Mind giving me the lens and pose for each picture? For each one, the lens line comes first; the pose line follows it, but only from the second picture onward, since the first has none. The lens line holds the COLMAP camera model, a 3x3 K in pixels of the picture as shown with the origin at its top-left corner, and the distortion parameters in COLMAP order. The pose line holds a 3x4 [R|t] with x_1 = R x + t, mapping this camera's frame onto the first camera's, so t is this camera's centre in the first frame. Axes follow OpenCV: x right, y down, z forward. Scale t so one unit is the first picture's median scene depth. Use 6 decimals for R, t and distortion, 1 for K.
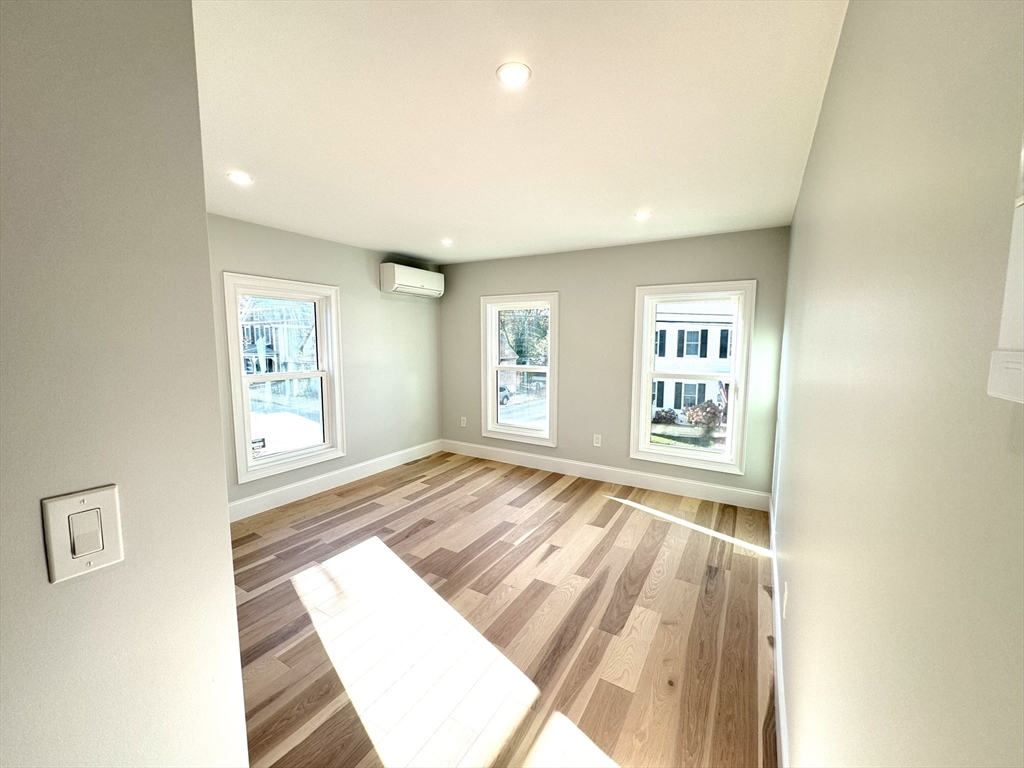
lens RADIAL K [[413.3, 0, 513.7], [0, 413.3, 384.4], [0, 0, 1]] dist [-0.002118, -0.000226]
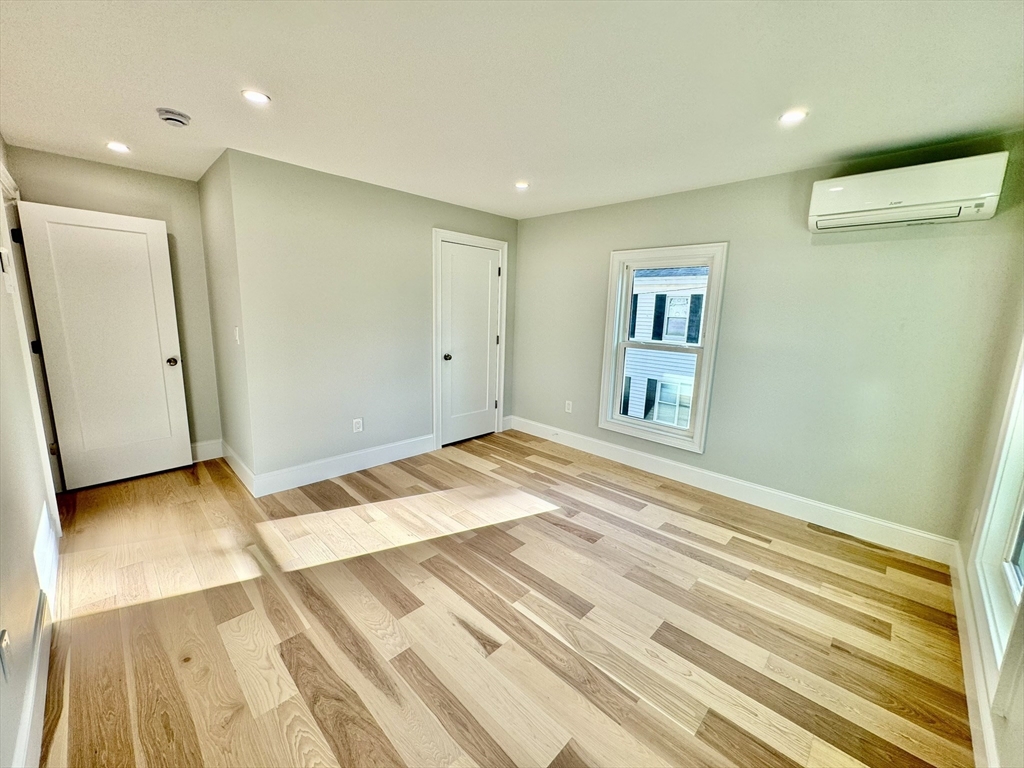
lens RADIAL K [[413.3, 0, 517.6], [0, 413.3, 387.6], [0, 0, 1]] dist [-0.002118, -0.000226]
pose [[-0.239366, 0.168065, -0.956273, 0.561997], [-0.135752, 0.969437, 0.204359, -0.092715], [0.961392, 0.178732, -0.209236, 1.025073]]
